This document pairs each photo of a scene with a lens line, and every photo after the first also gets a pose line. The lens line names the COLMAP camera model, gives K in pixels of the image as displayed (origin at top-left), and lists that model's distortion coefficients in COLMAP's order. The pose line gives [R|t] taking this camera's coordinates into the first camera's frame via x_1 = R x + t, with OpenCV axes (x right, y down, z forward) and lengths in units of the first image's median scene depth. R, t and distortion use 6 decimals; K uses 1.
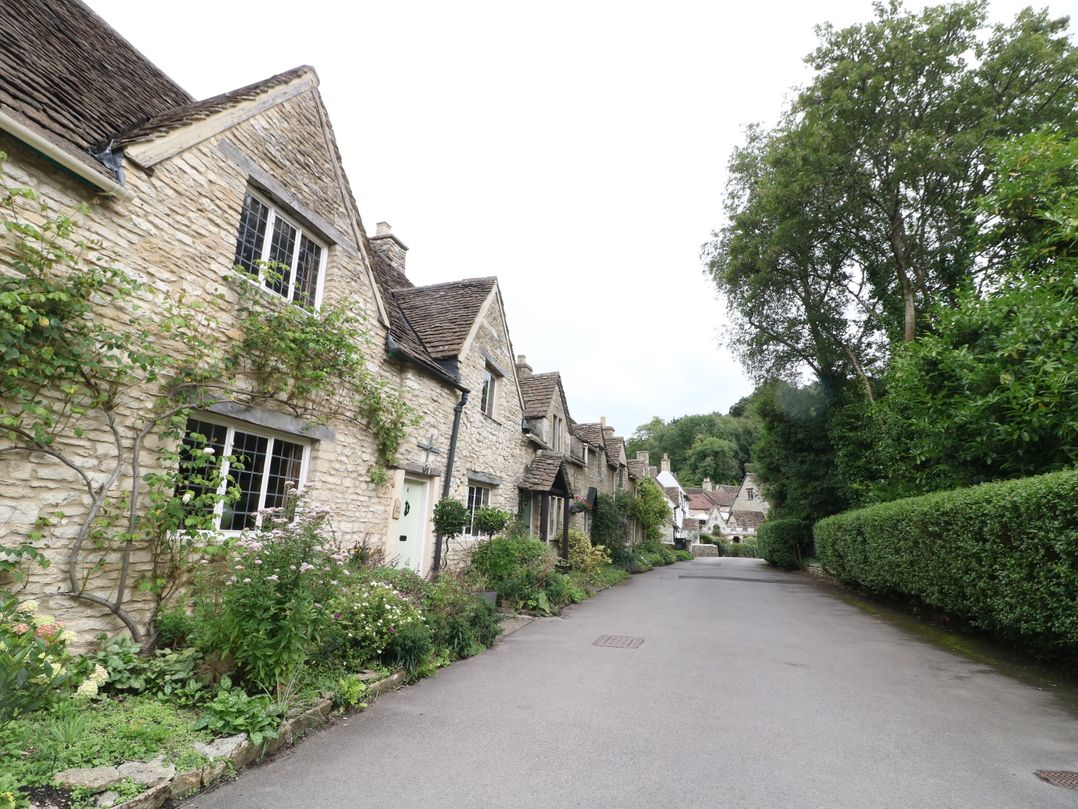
lens RADIAL K [[621.7, 0, 539.0], [0, 621.7, 404.5], [0, 0, 1]] dist [-0.013234, -0.001411]
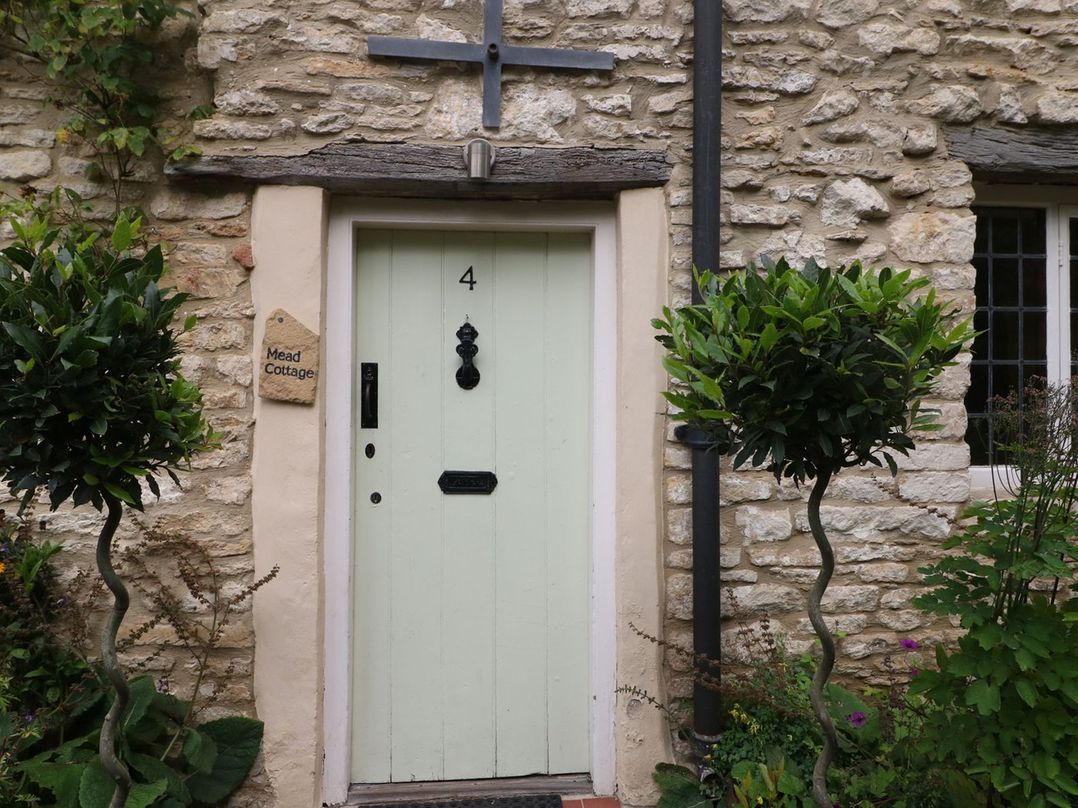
lens RADIAL K [[621.7, 0, 539.0], [0, 621.7, 404.0], [0, 0, 1]] dist [-0.013234, -0.001411]
pose [[0.344425, -0.065019, -0.936560, 0.013031], [0.203807, 0.978986, 0.006987, 0.178114], [0.916425, -0.193284, 0.350438, 0.887182]]
